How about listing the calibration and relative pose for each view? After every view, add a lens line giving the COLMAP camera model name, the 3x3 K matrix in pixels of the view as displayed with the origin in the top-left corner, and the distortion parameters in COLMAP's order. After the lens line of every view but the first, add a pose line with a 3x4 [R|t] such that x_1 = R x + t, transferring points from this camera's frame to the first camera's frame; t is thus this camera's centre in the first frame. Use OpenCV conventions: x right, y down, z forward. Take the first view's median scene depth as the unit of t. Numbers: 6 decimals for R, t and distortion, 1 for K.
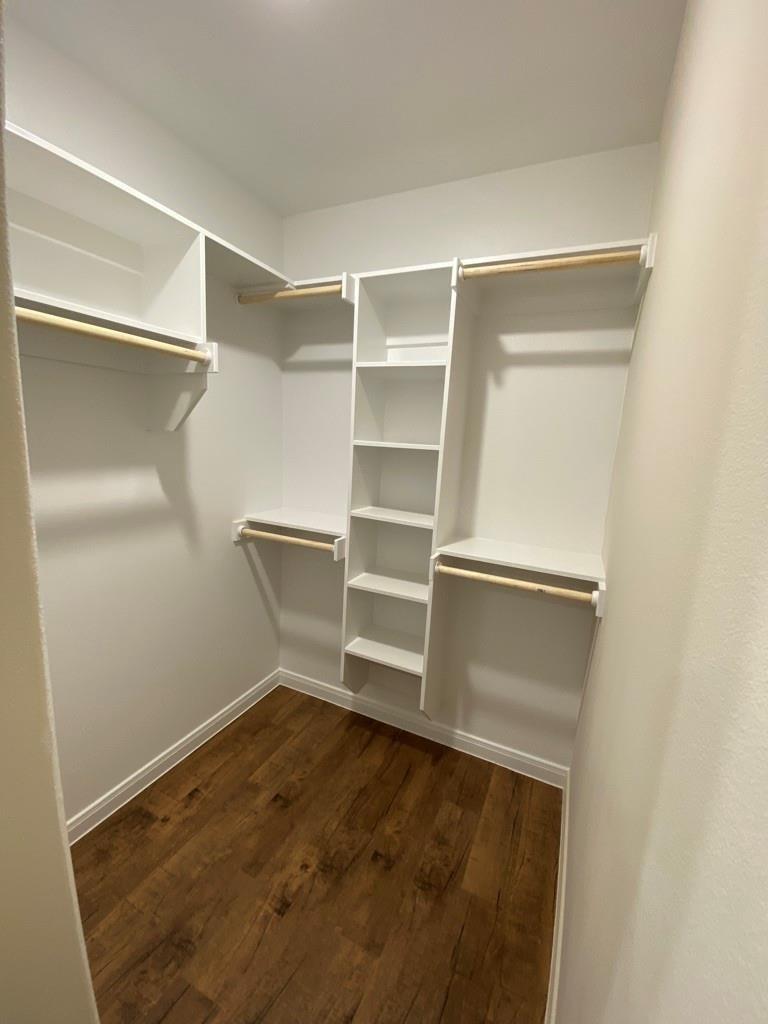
lens RADIAL K [[415.8, 0, 372.2], [0, 415.8, 512.5], [0, 0, 1]] dist [0.015867, -0.027065]
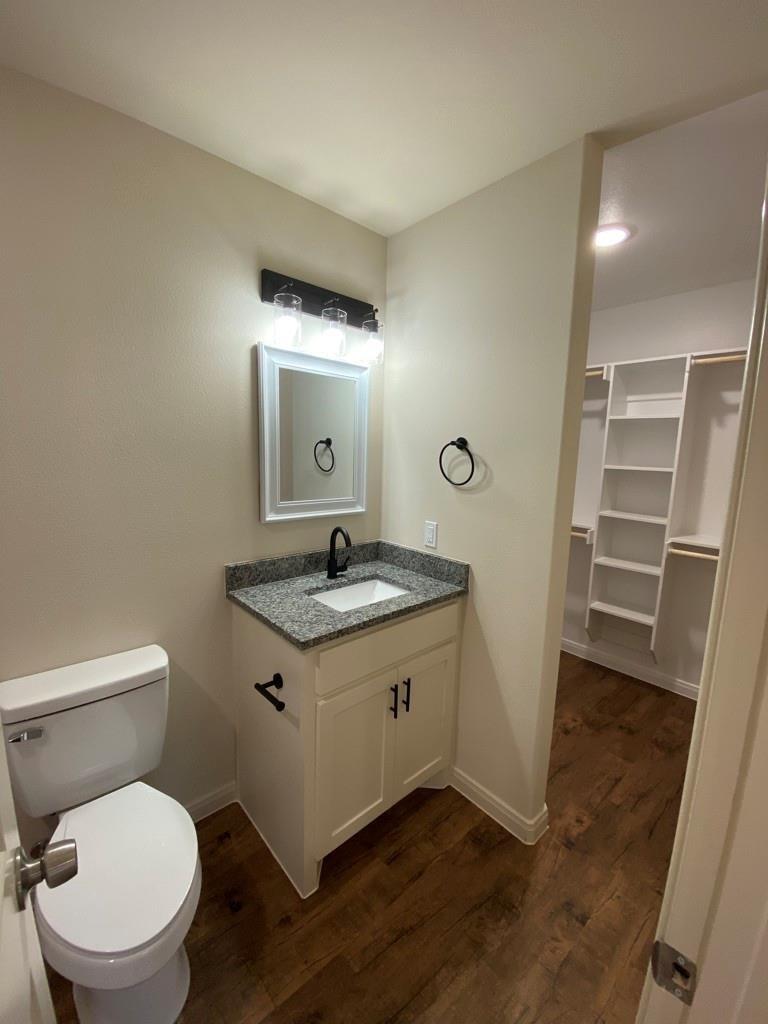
lens RADIAL K [[415.8, 0, 372.2], [0, 415.8, 512.5], [0, 0, 1]] dist [0.015867, -0.027065]
pose [[0.922611, 0.029028, -0.384638, -0.247699], [-0.045536, 0.998388, -0.033879, 0.091503], [0.383035, 0.048772, 0.922445, -0.765046]]
